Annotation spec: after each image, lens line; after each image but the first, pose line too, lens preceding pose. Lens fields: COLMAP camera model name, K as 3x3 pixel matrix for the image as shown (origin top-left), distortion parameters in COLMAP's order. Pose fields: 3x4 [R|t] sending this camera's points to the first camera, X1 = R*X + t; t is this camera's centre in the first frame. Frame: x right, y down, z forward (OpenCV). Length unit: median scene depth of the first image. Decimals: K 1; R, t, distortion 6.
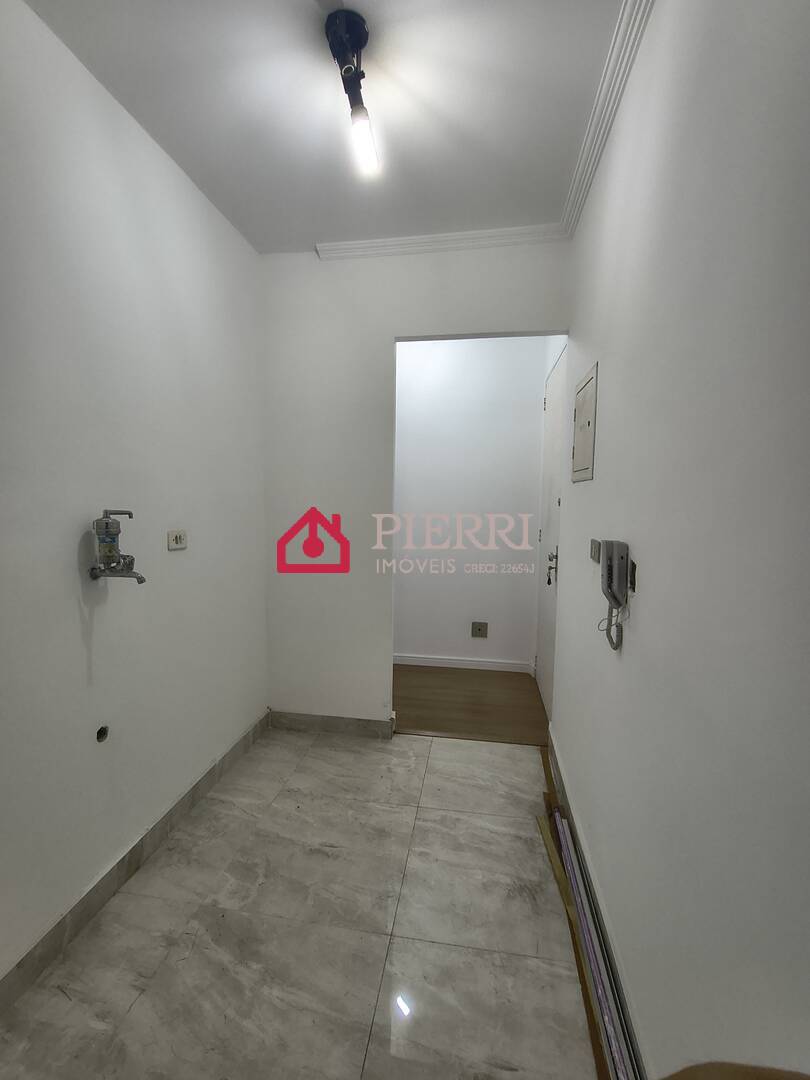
lens RADIAL K [[494.0, 0, 402.8], [0, 494.0, 537.4], [0, 0, 1]] dist [-0.005686, -0.000574]
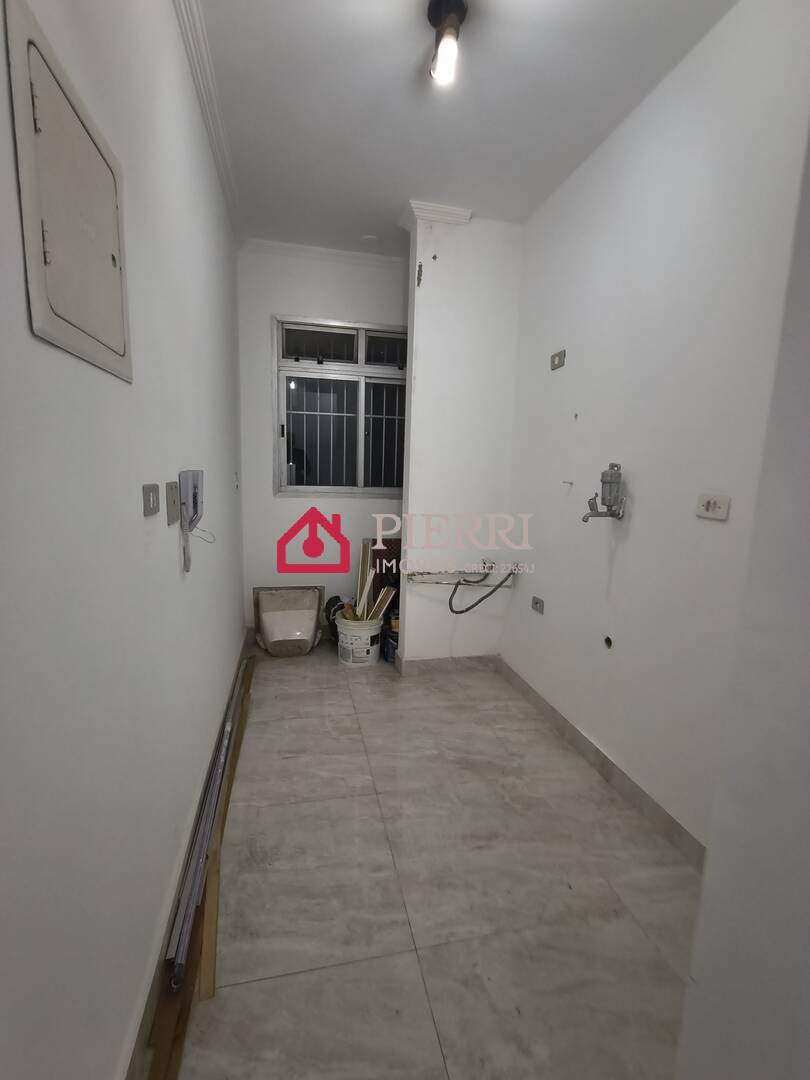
lens RADIAL K [[494.0, 0, 403.8], [0, 494.0, 543.3], [0, 0, 1]] dist [-0.005686, -0.000574]
pose [[-0.928648, 0.020044, -0.370420, 0.305415], [-0.067388, 0.972811, 0.221581, -0.084894], [0.364790, 0.230733, -0.902048, 1.680135]]
